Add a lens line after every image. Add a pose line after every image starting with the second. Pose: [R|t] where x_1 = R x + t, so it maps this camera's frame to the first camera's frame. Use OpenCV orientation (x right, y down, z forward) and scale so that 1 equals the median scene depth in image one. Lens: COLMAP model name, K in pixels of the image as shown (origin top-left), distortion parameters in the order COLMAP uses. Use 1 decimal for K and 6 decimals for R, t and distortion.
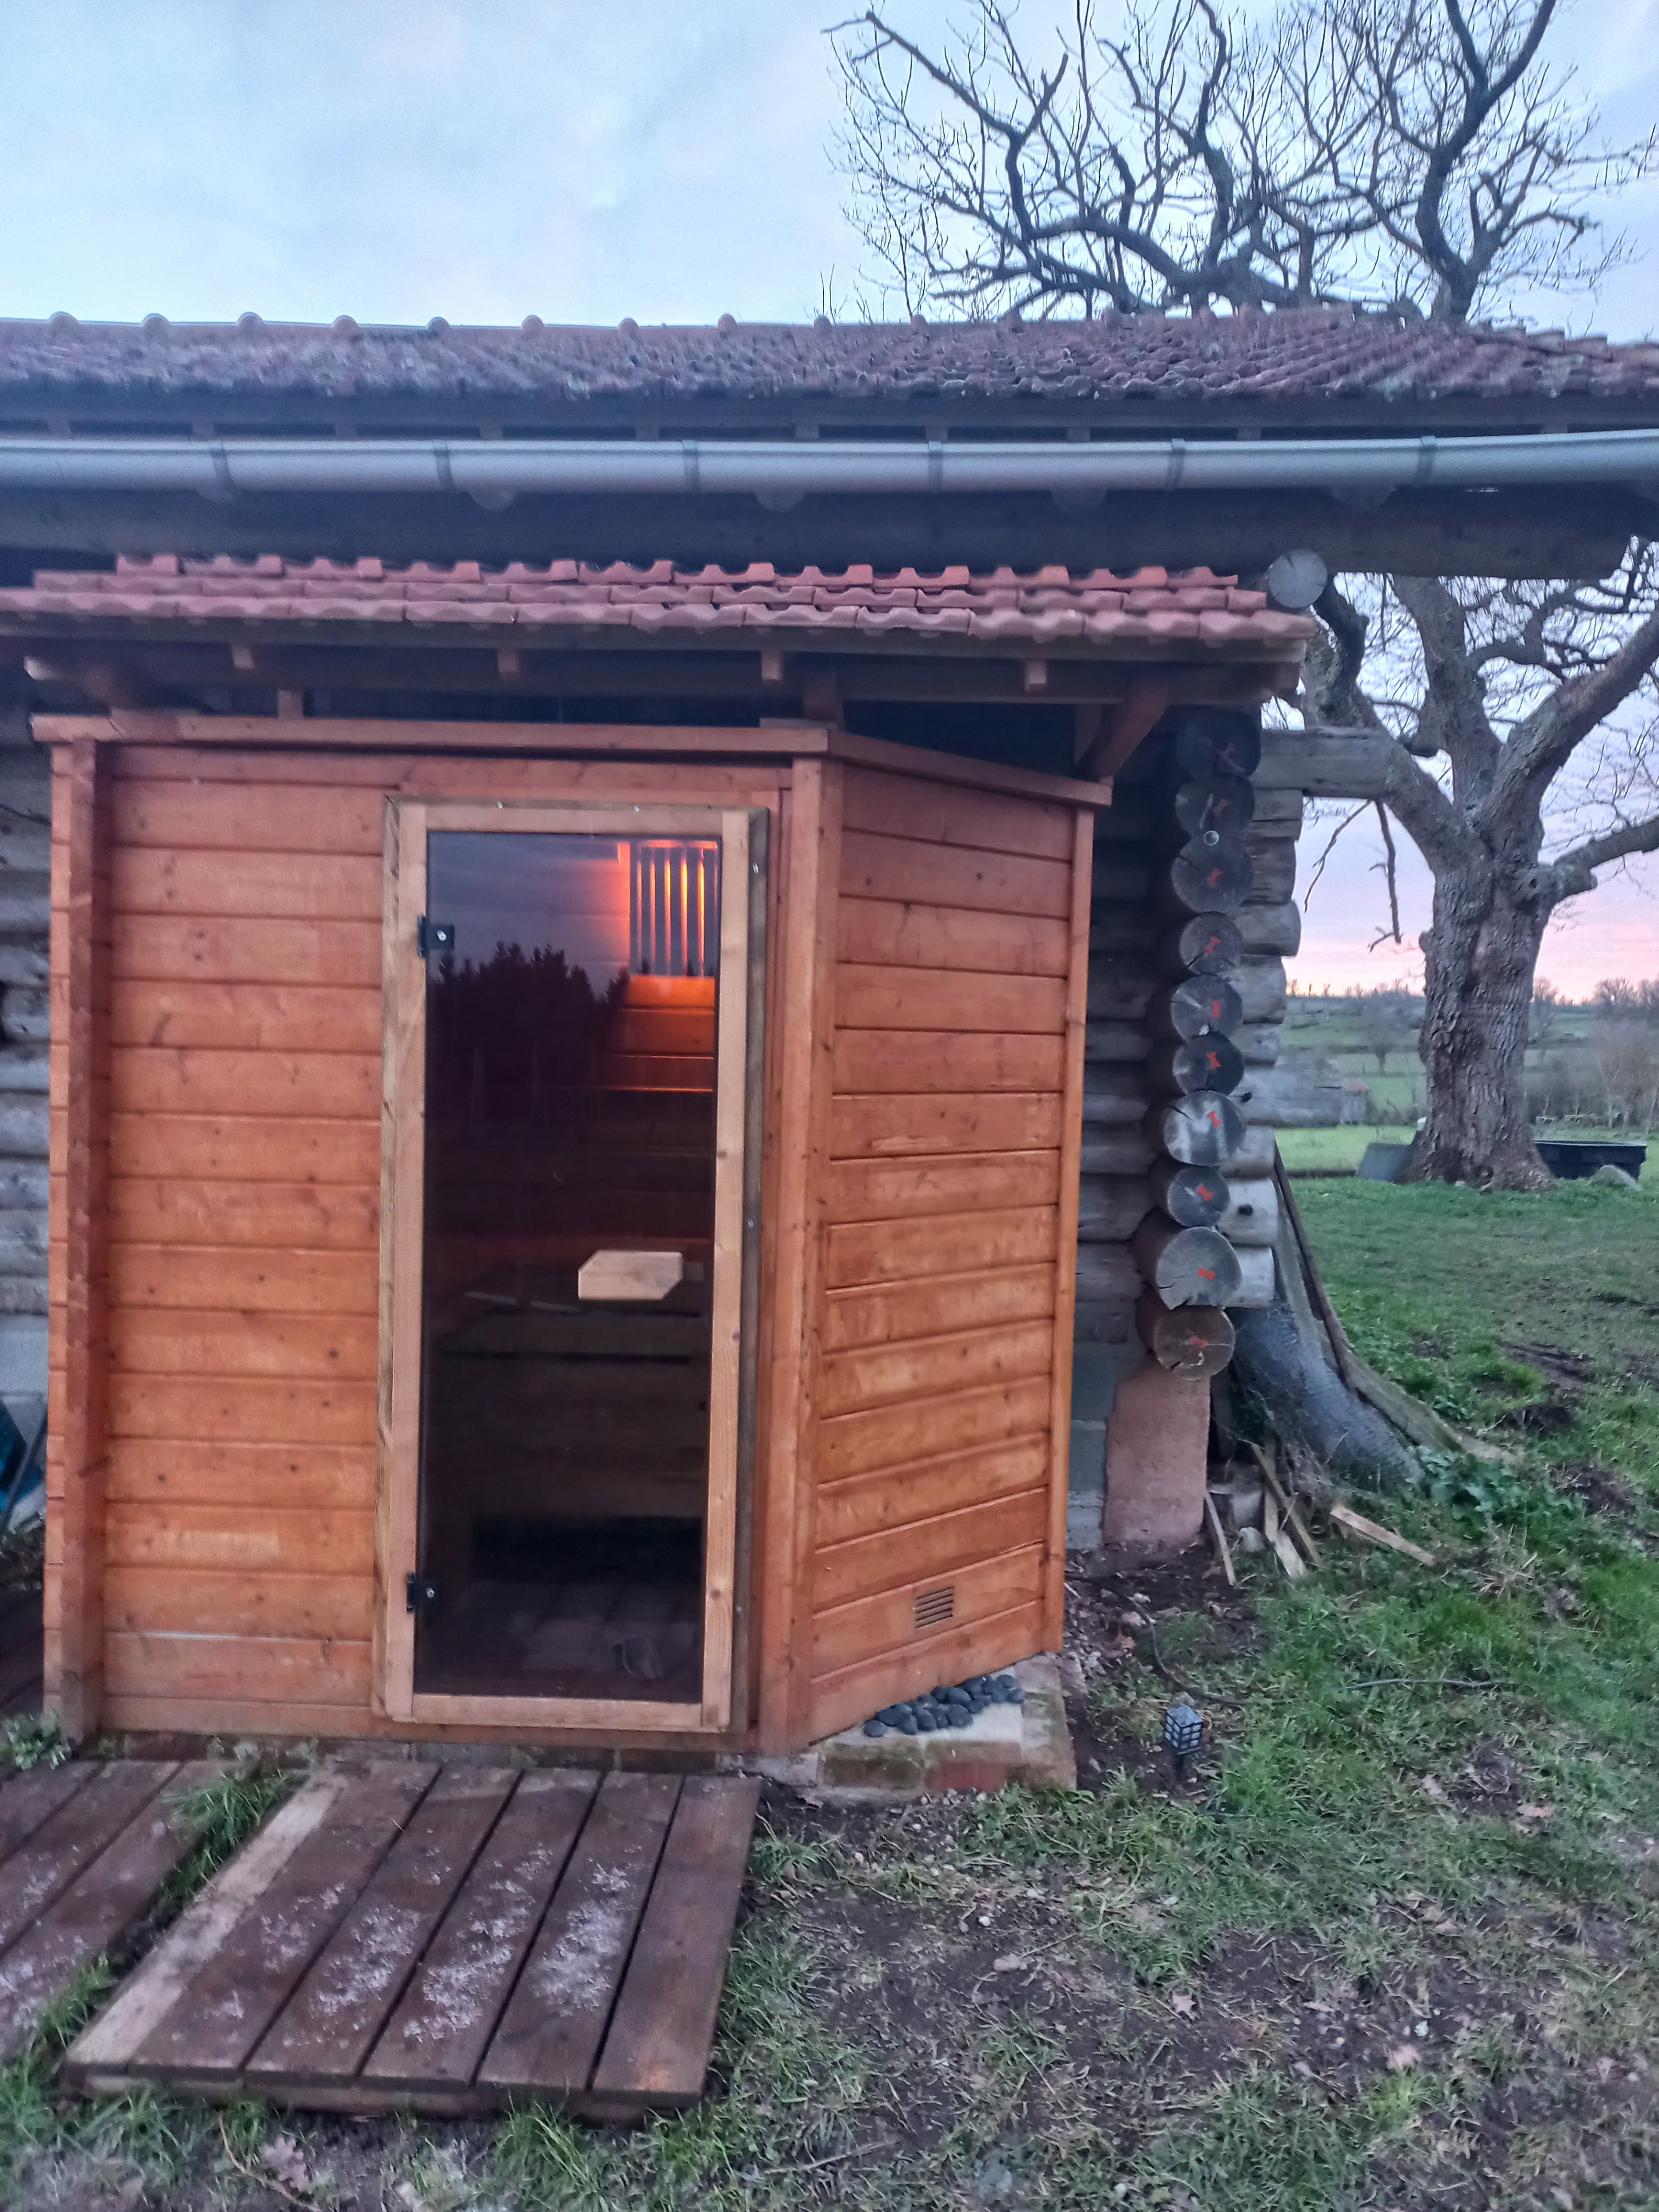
lens RADIAL K [[1579.0, 0, 829.5], [0, 1579.0, 1106.0], [0, 0, 1]] dist [0.078321, -0.088189]
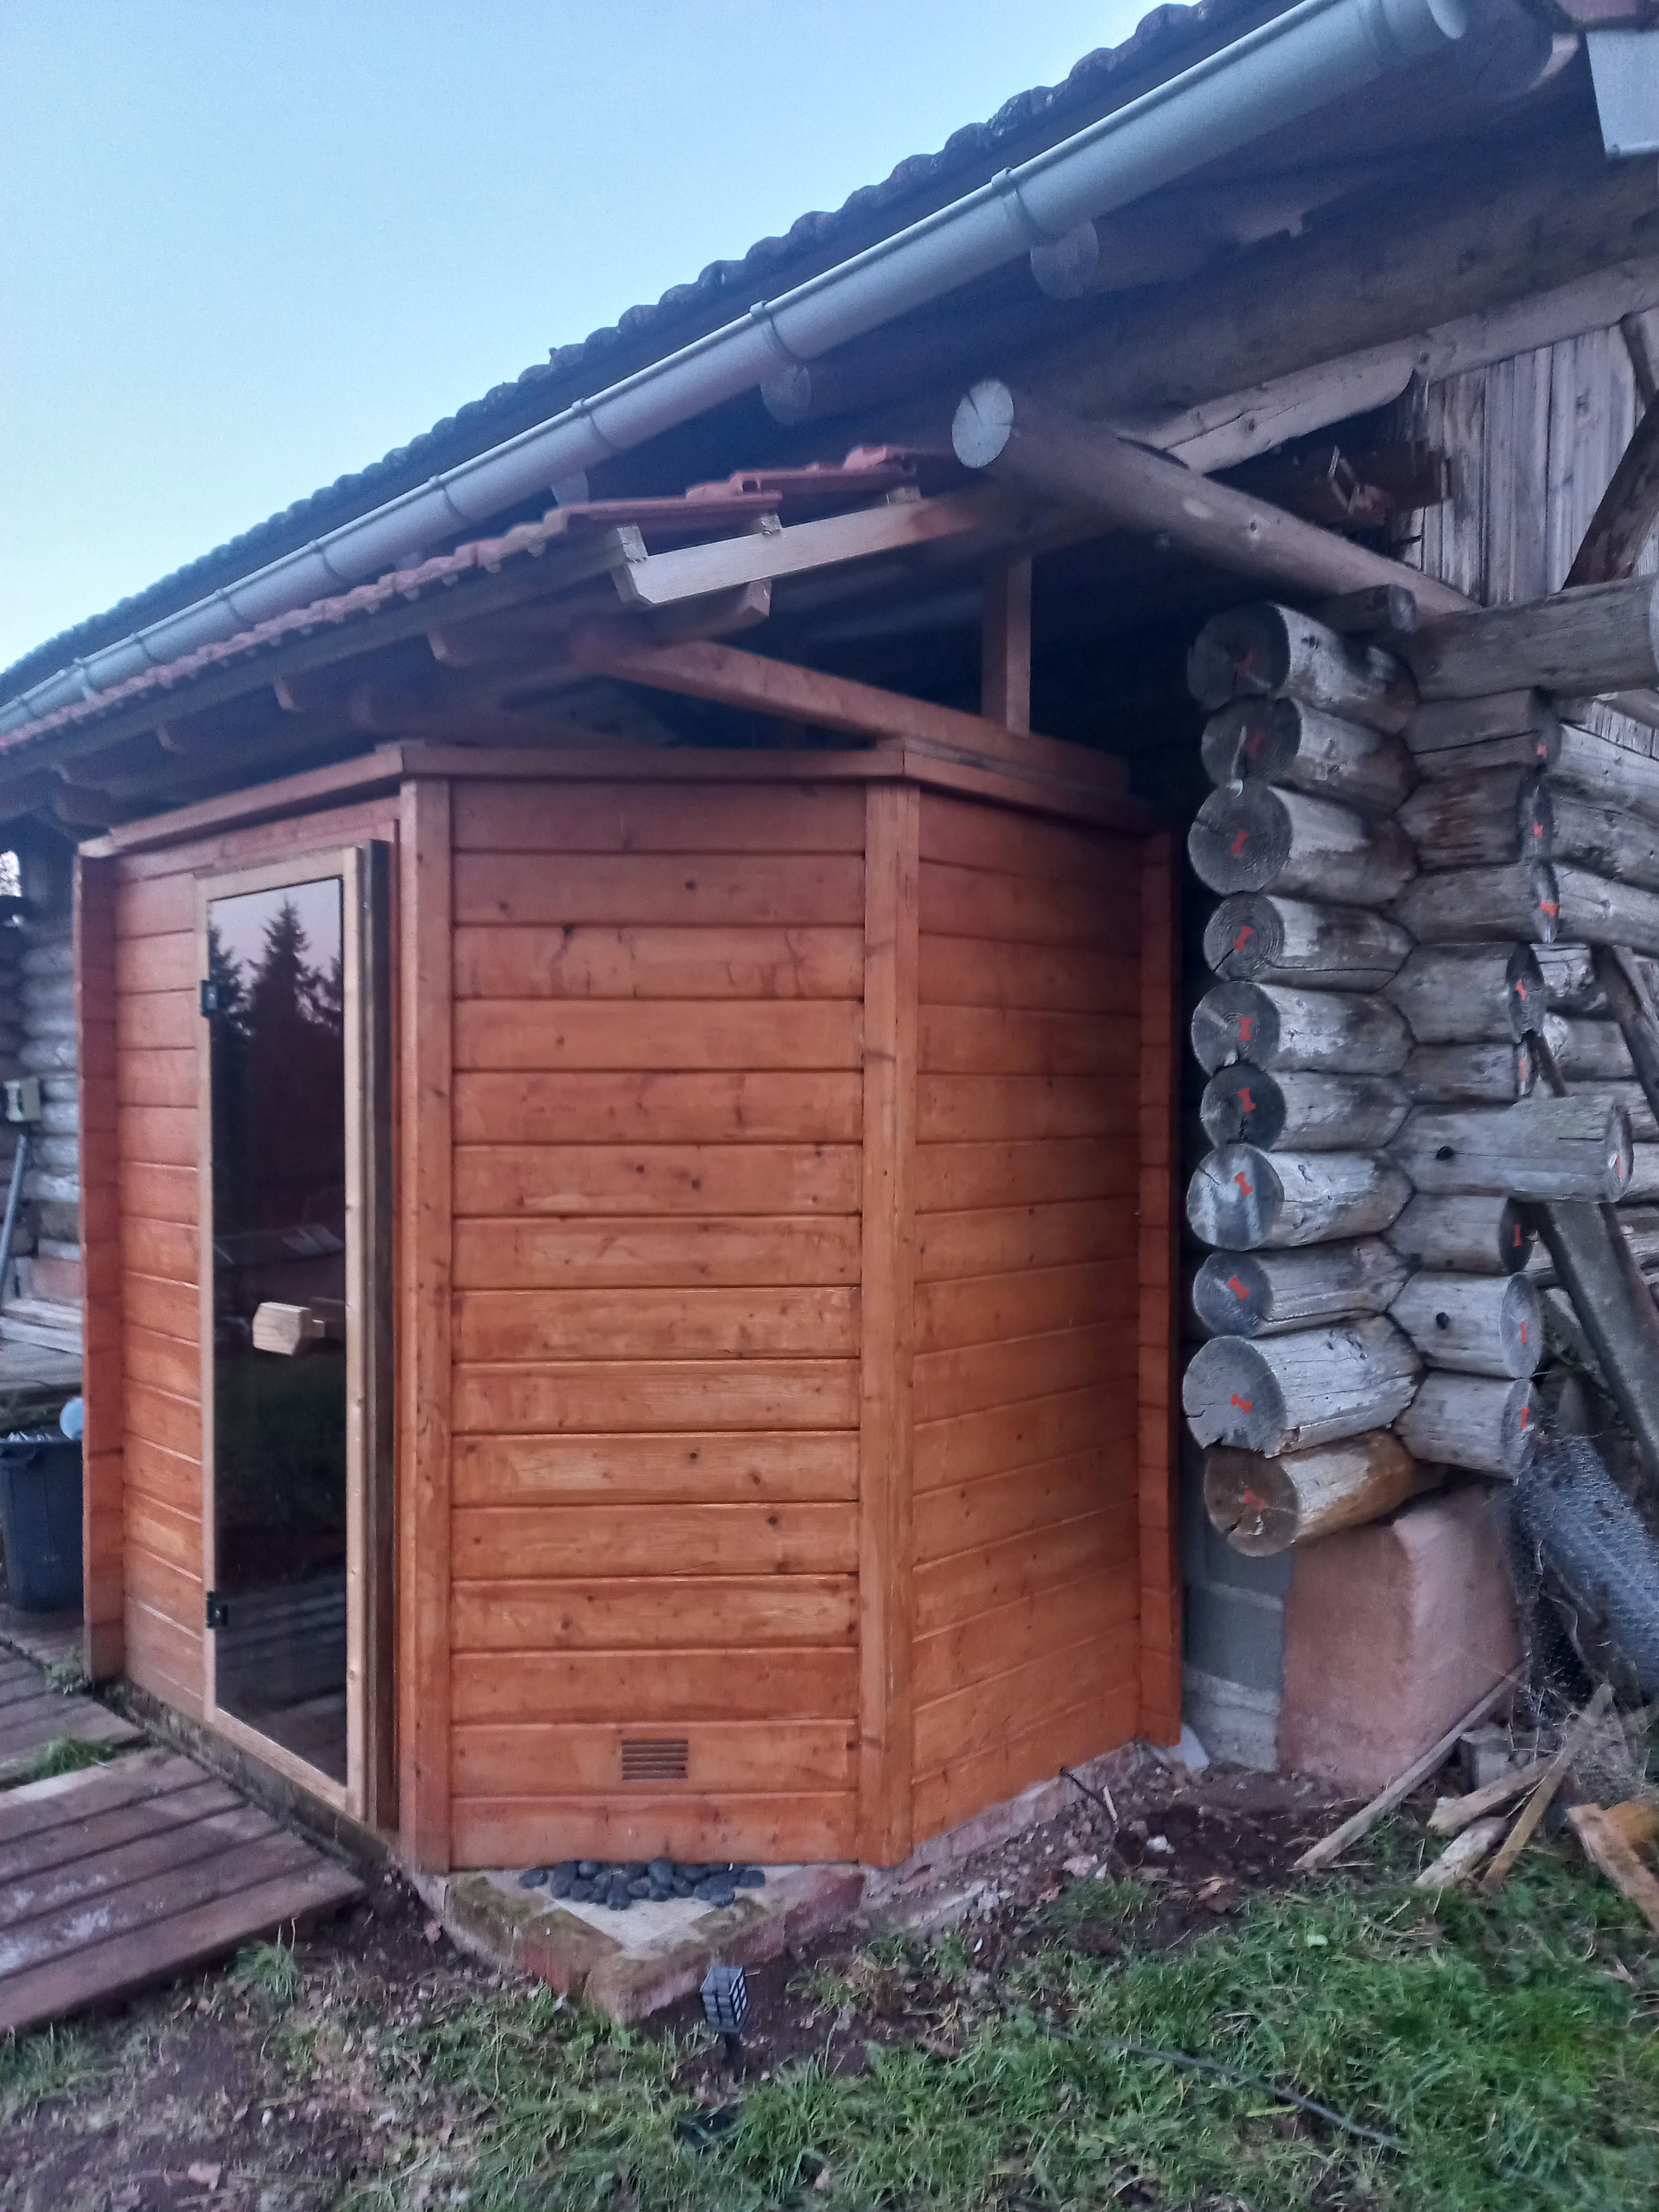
lens RADIAL K [[1579.0, 0, 829.5], [0, 1579.0, 1106.0], [0, 0, 1]] dist [0.078321, -0.088189]
pose [[0.746070, -0.014642, -0.665706, 0.707371], [-0.008884, 0.999450, -0.031938, -0.002299], [0.665808, 0.029742, 0.745530, 0.430179]]
